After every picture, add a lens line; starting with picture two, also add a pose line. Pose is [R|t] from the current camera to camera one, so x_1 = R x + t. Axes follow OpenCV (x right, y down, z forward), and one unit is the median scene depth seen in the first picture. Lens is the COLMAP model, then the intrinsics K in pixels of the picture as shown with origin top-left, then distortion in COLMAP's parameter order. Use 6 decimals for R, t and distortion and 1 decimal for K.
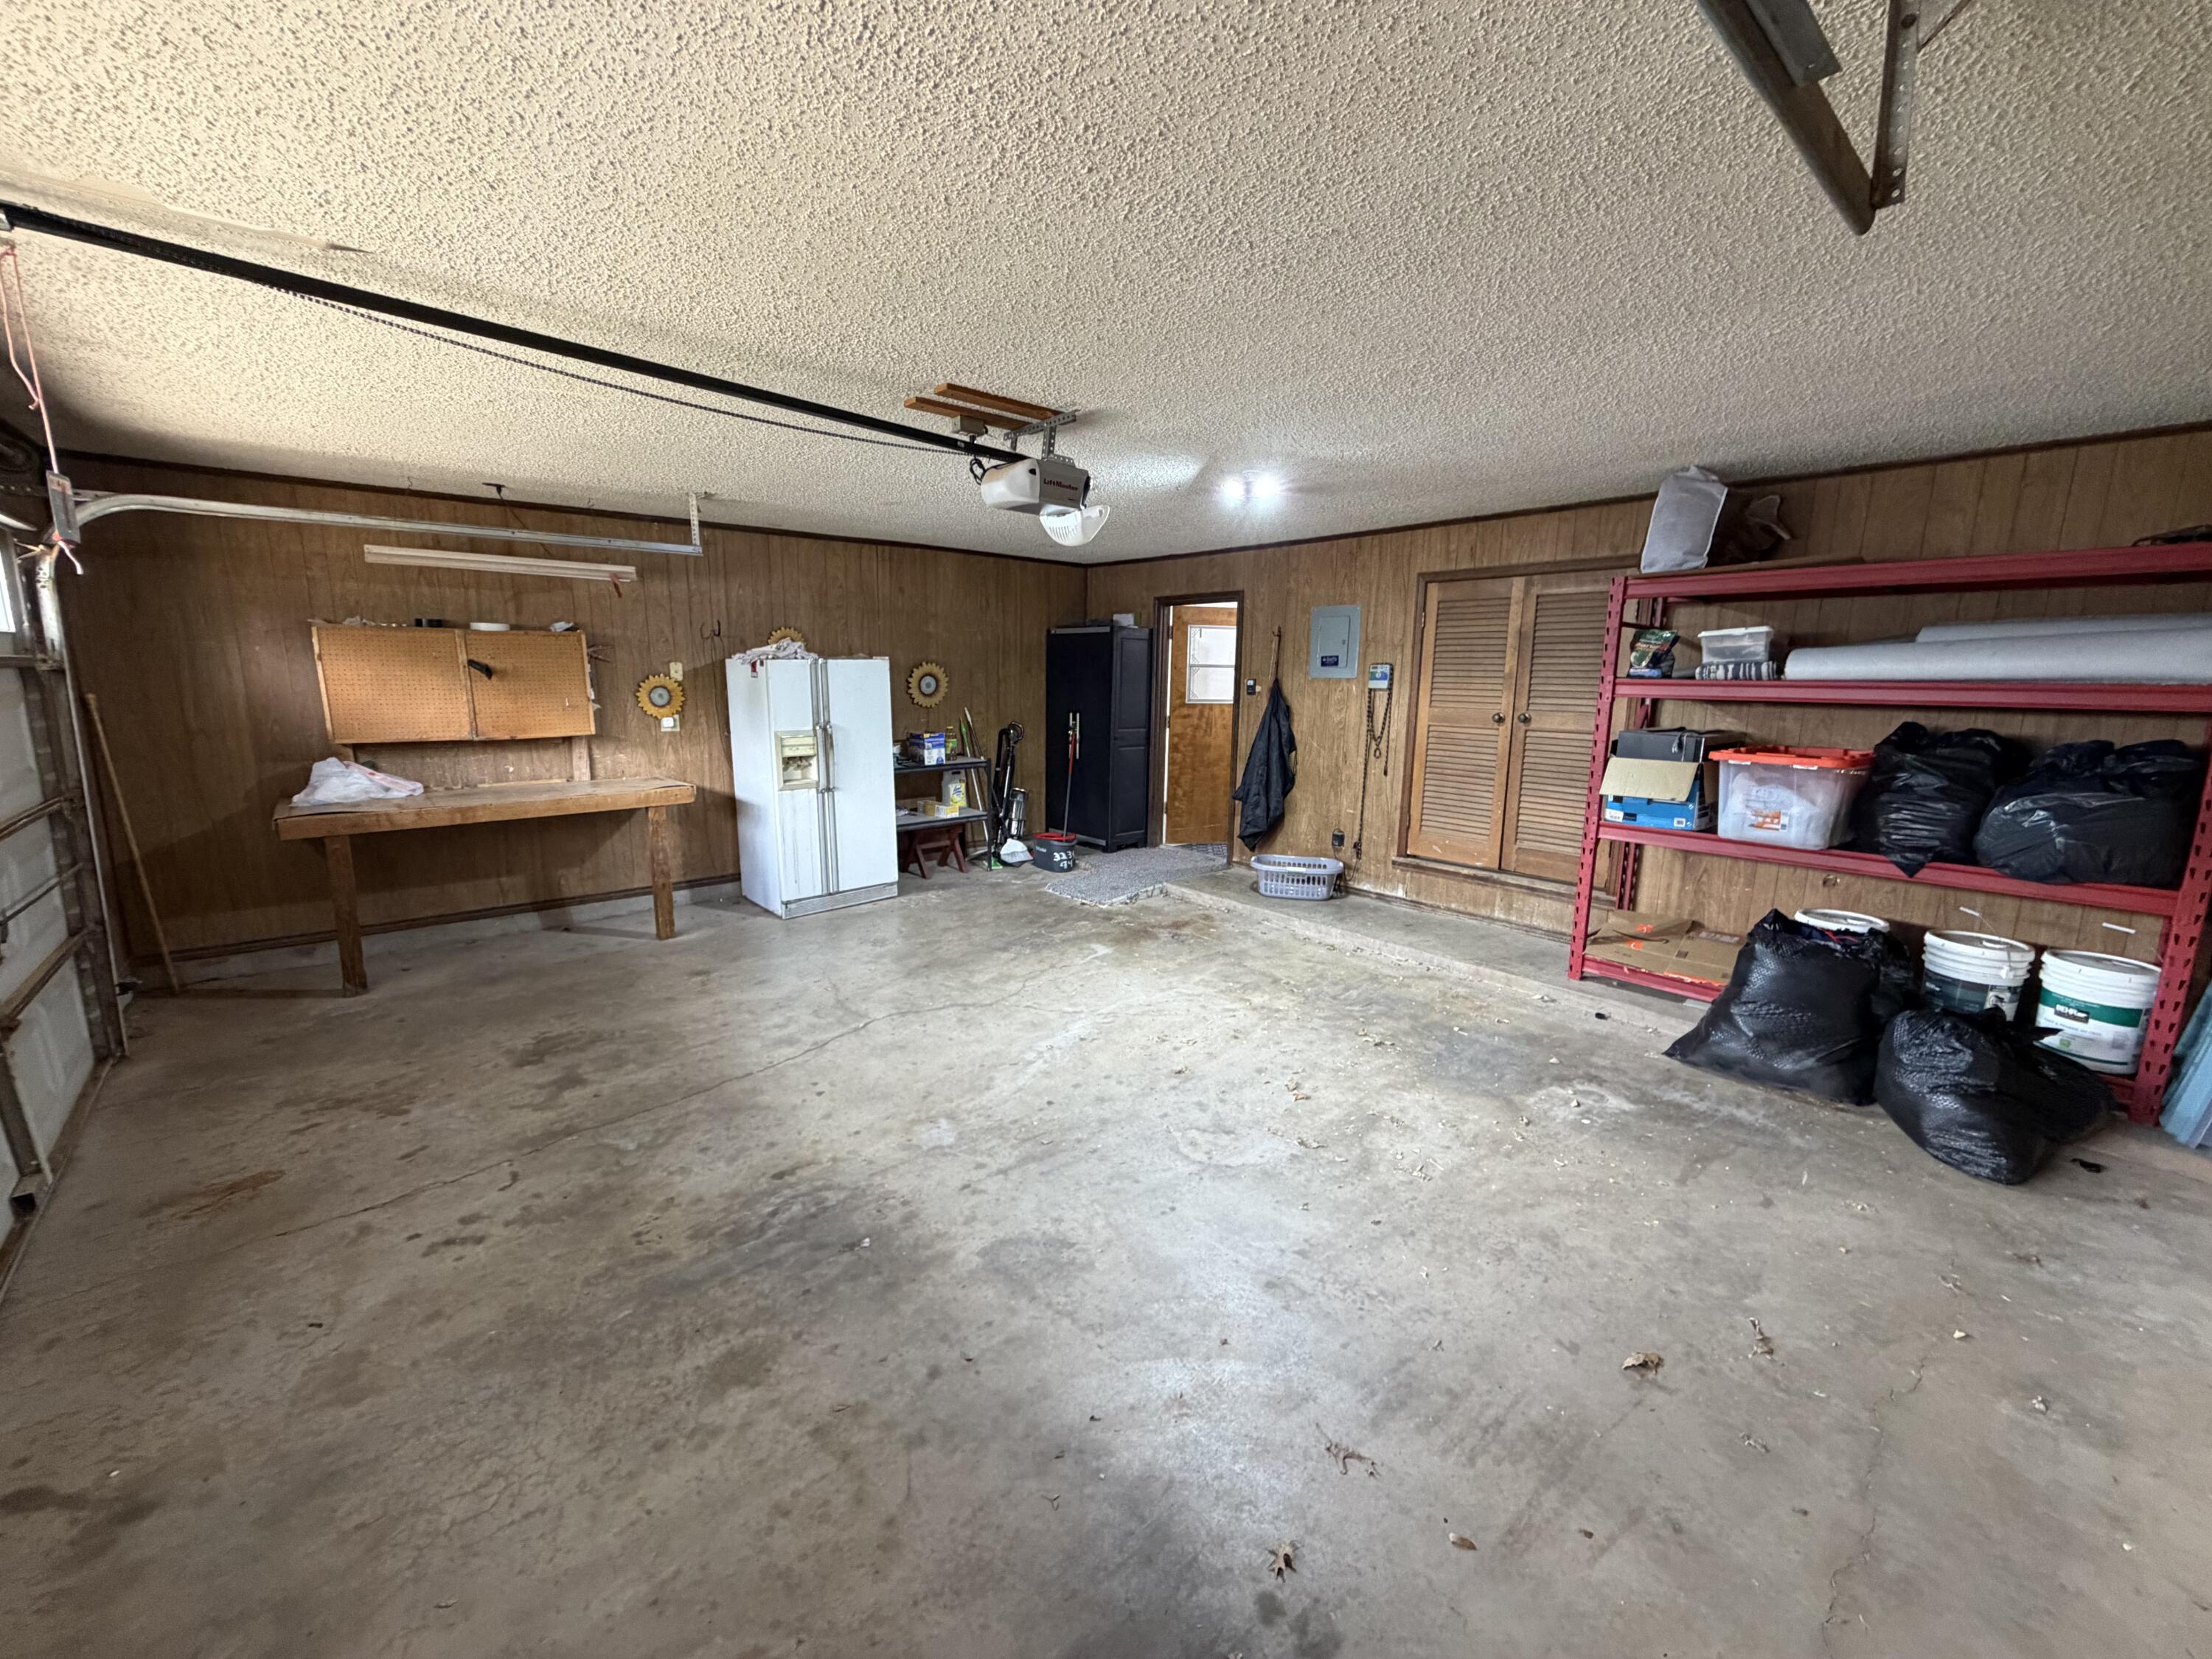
lens RADIAL K [[883.5, 0, 1109.3], [0, 883.5, 831.6], [0, 0, 1]] dist [-0.002375, 0.000541]
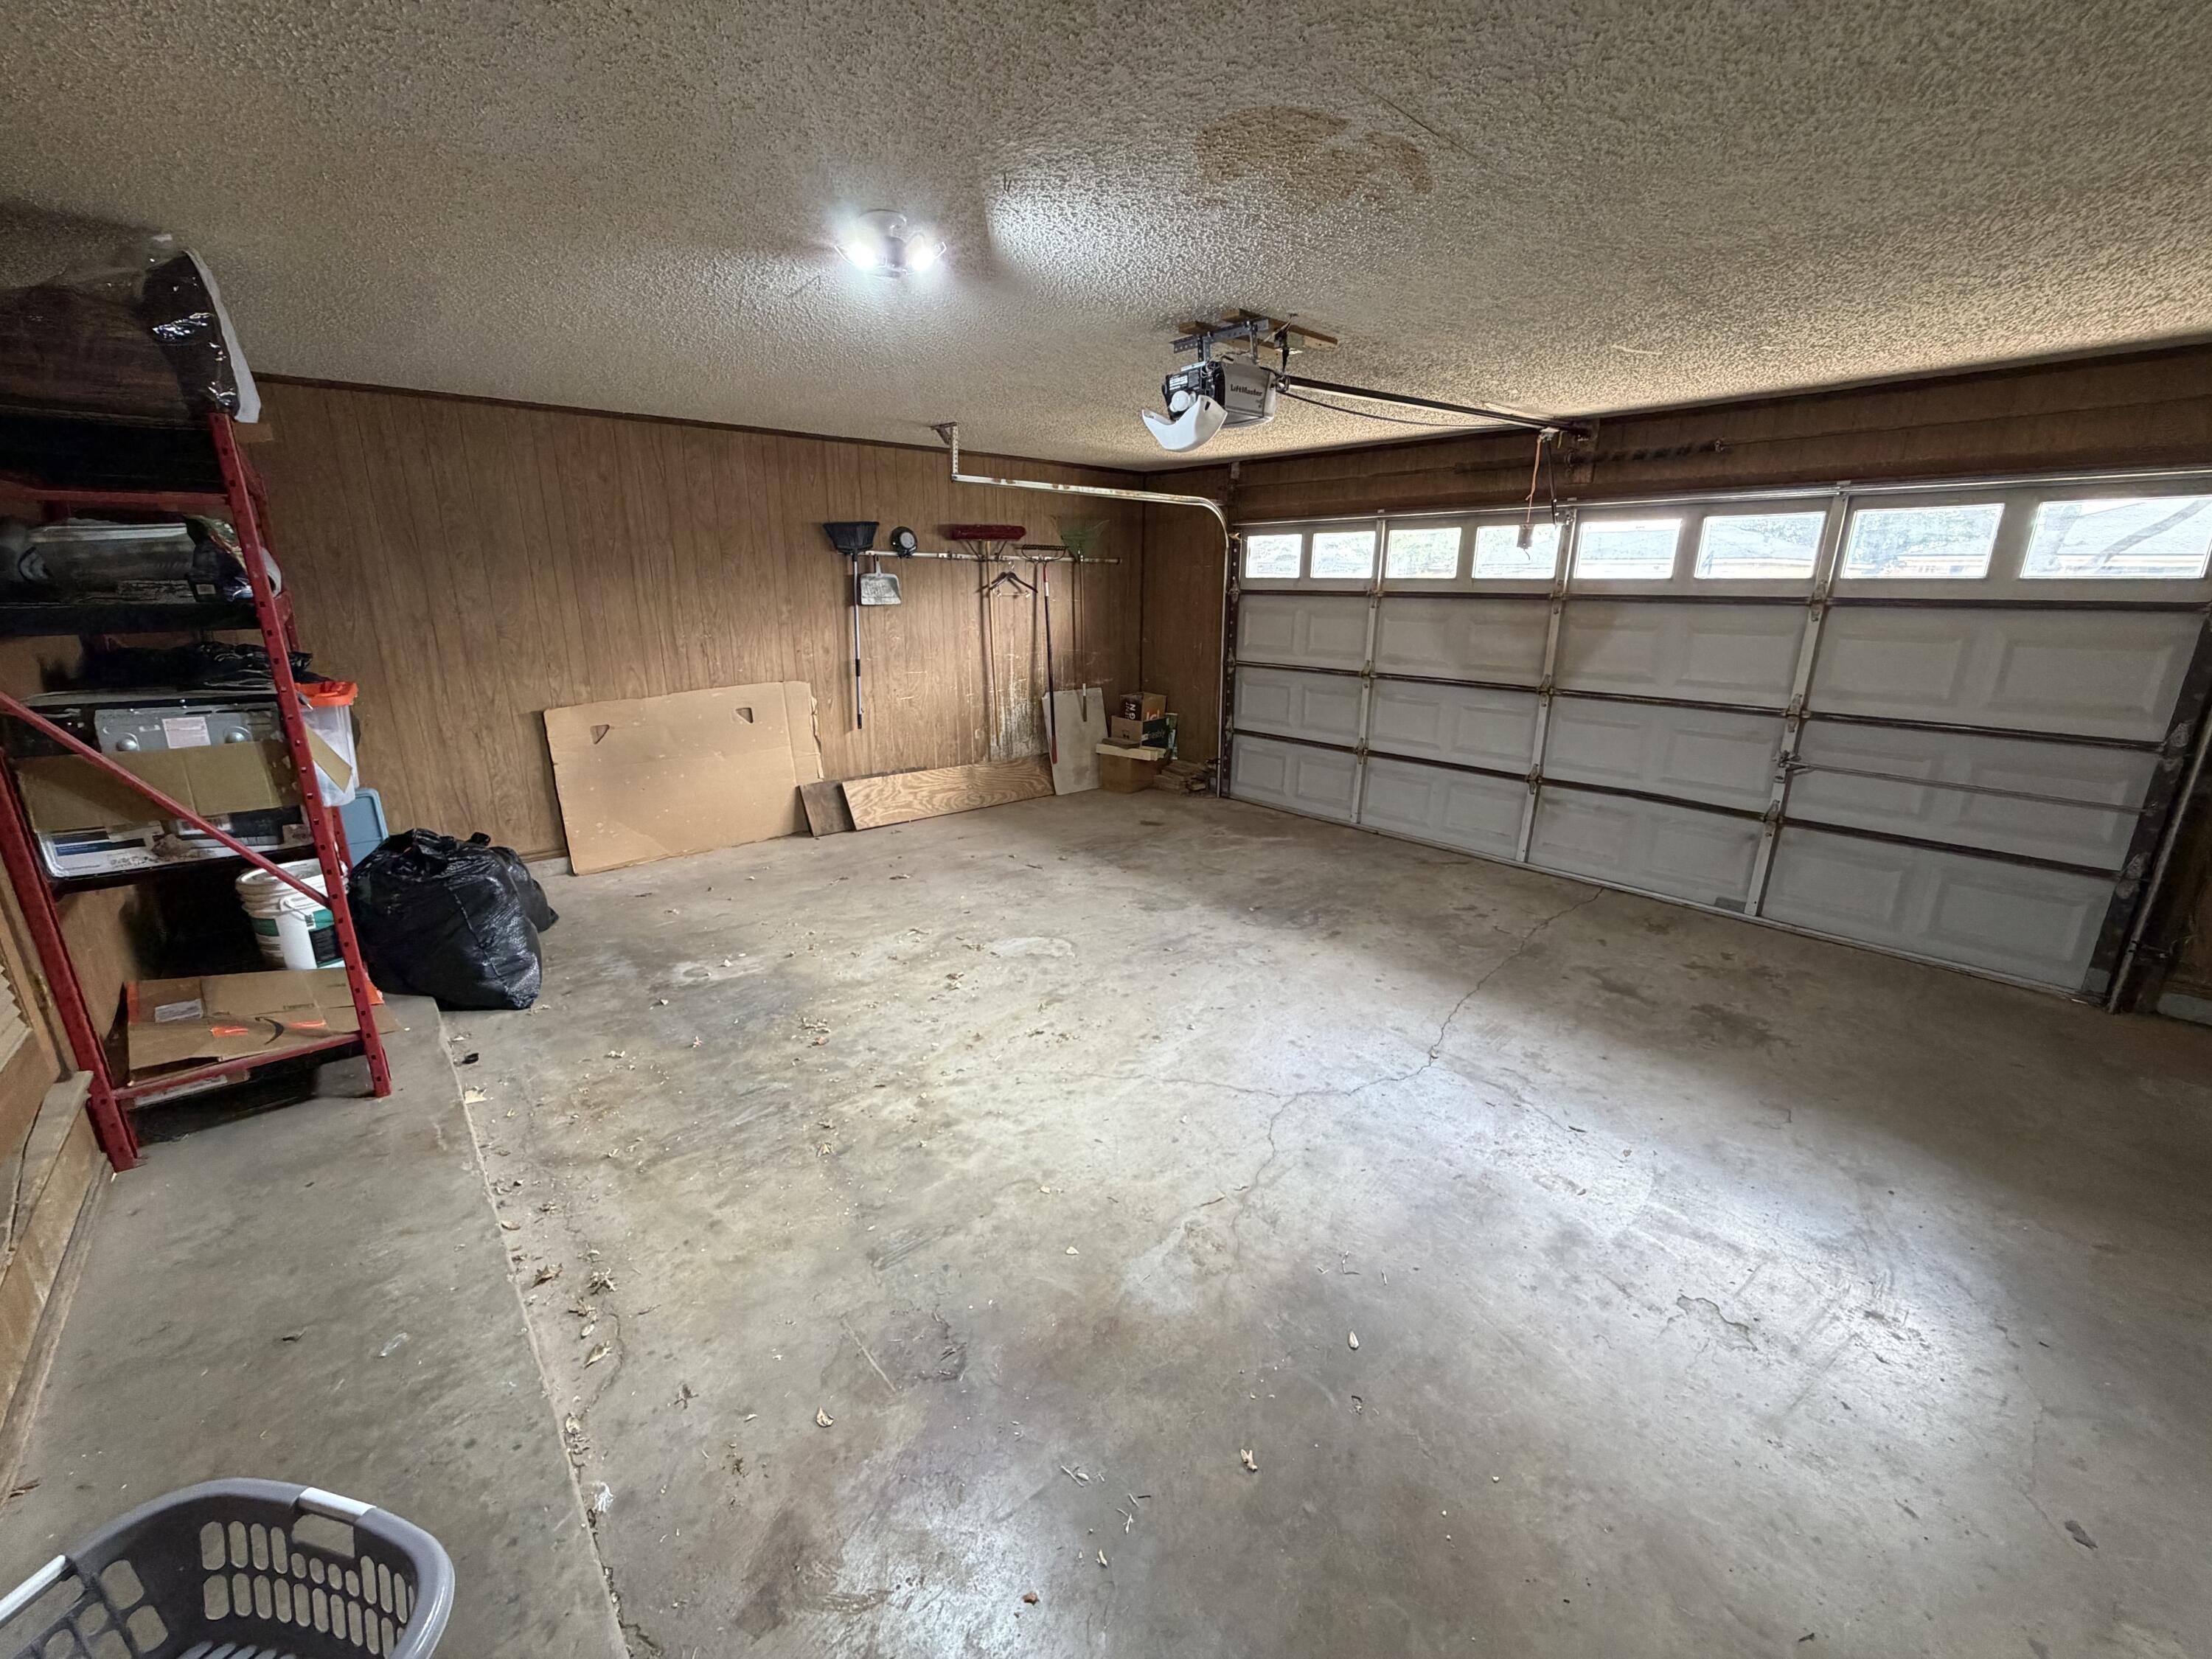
lens RADIAL K [[883.5, 0, 1104.0], [0, 883.5, 831.4], [0, 0, 1]] dist [-0.002375, 0.000541]
pose [[-0.999842, -0.017707, -0.001576, 0.029473], [-0.016572, 0.896279, 0.443181, -0.362677], [-0.006435, 0.443137, -0.896431, 1.883855]]
